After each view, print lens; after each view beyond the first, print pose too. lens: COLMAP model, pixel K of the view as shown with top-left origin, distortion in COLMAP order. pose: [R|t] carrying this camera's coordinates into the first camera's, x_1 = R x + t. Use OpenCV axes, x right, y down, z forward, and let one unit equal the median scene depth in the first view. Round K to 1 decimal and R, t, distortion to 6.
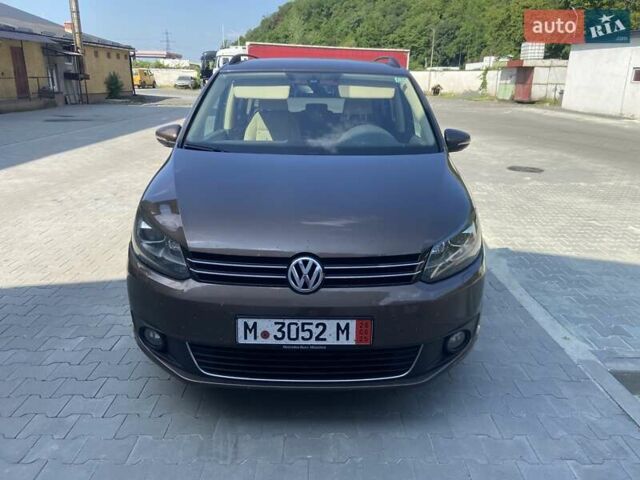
lens RADIAL K [[498.2, 0, 320.3], [0, 498.2, 222.7], [0, 0, 1]] dist [0.069588, -0.002408]
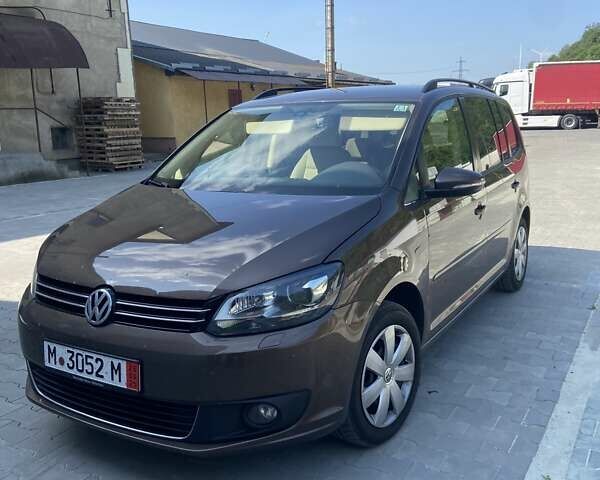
lens RADIAL K [[618.6, 0, 299.4], [0, 618.6, 228.0], [0, 0, 1]] dist [0.057925, -0.005708]
pose [[0.858210, 0.062708, -0.509453, 0.923561], [-0.110502, 0.991809, -0.064069, -0.014241], [0.501263, 0.111280, 0.858110, 0.131256]]
